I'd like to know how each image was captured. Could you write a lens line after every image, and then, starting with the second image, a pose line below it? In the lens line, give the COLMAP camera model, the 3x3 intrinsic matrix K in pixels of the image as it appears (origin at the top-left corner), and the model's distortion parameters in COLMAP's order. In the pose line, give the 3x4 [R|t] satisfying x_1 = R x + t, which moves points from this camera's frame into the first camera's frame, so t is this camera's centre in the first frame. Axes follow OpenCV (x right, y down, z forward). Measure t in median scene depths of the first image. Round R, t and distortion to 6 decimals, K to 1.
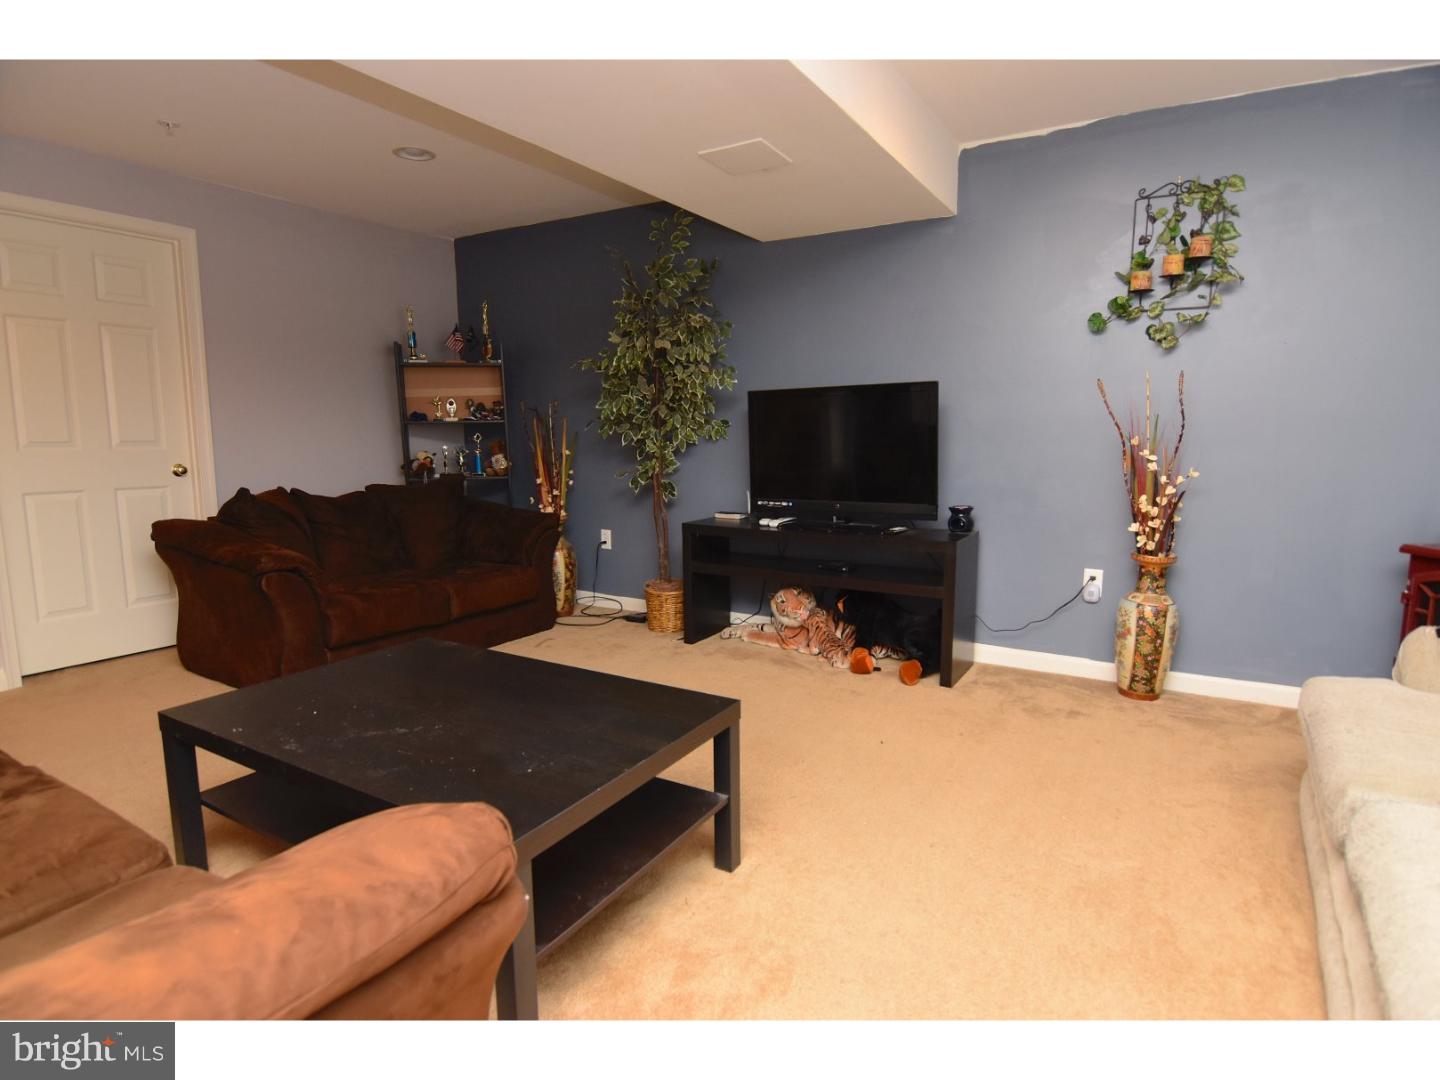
lens RADIAL K [[769.4, 0, 720.2], [0, 769.4, 537.4], [0, 0, 1]] dist [-0.024395, -0.004325]
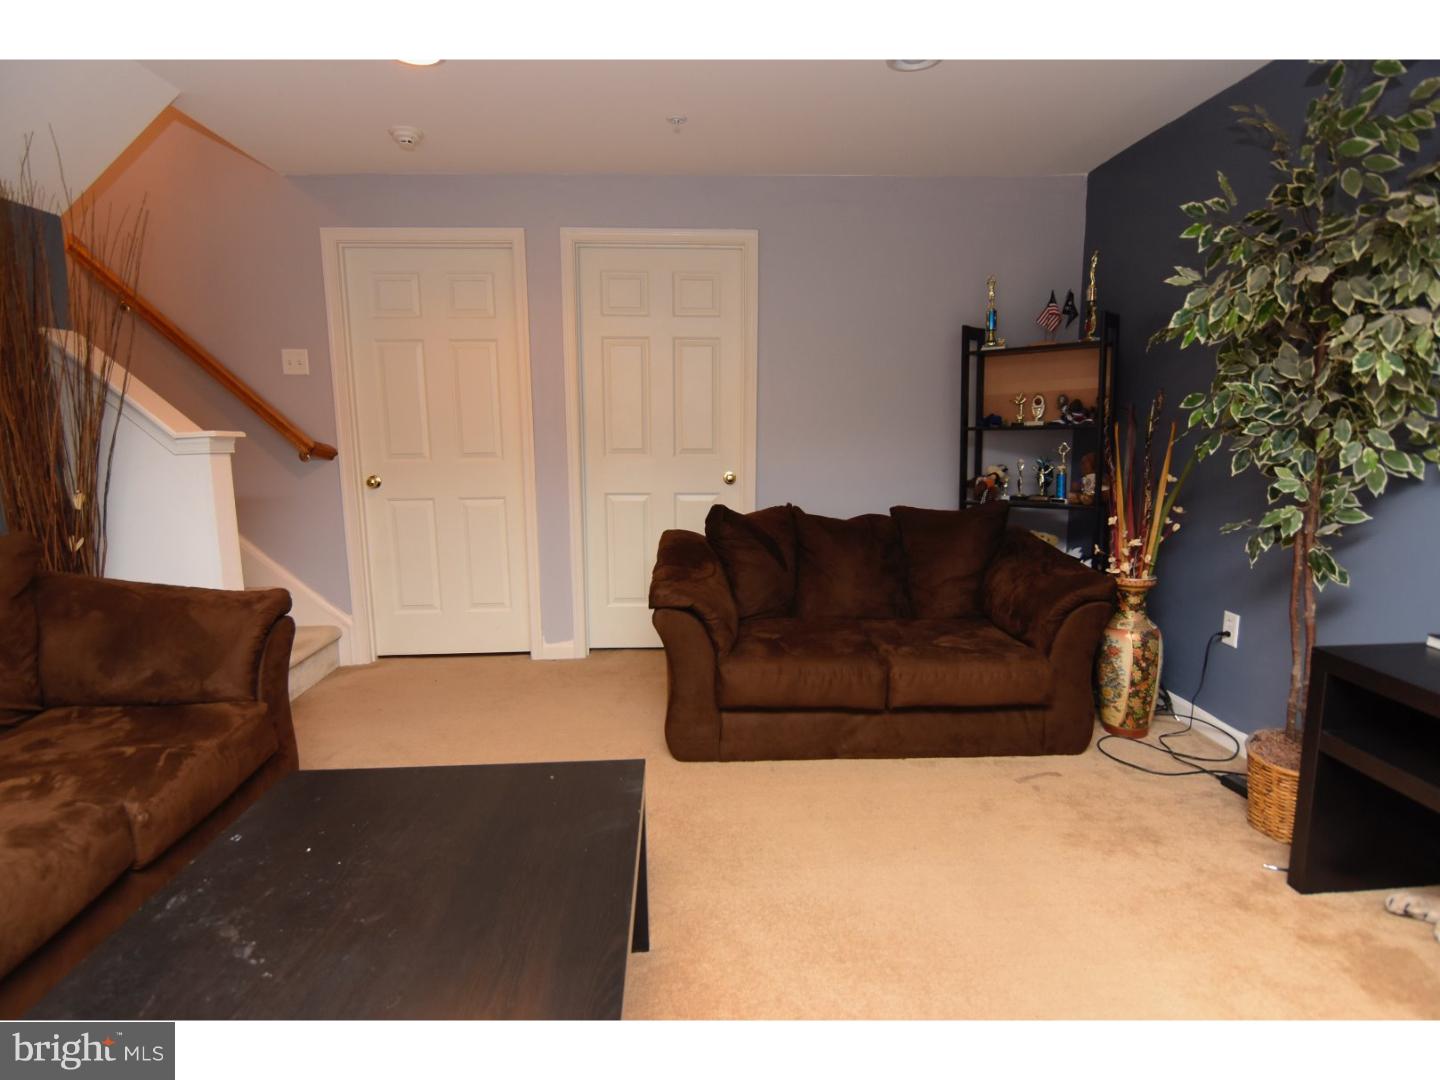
lens RADIAL K [[769.4, 0, 715.5], [0, 769.4, 540.0], [0, 0, 1]] dist [-0.024395, -0.004325]
pose [[0.552583, 0.119591, -0.824833, 0.114850], [-0.105800, 0.991711, 0.072908, -0.072365], [0.826715, 0.046980, 0.560656, 0.386317]]
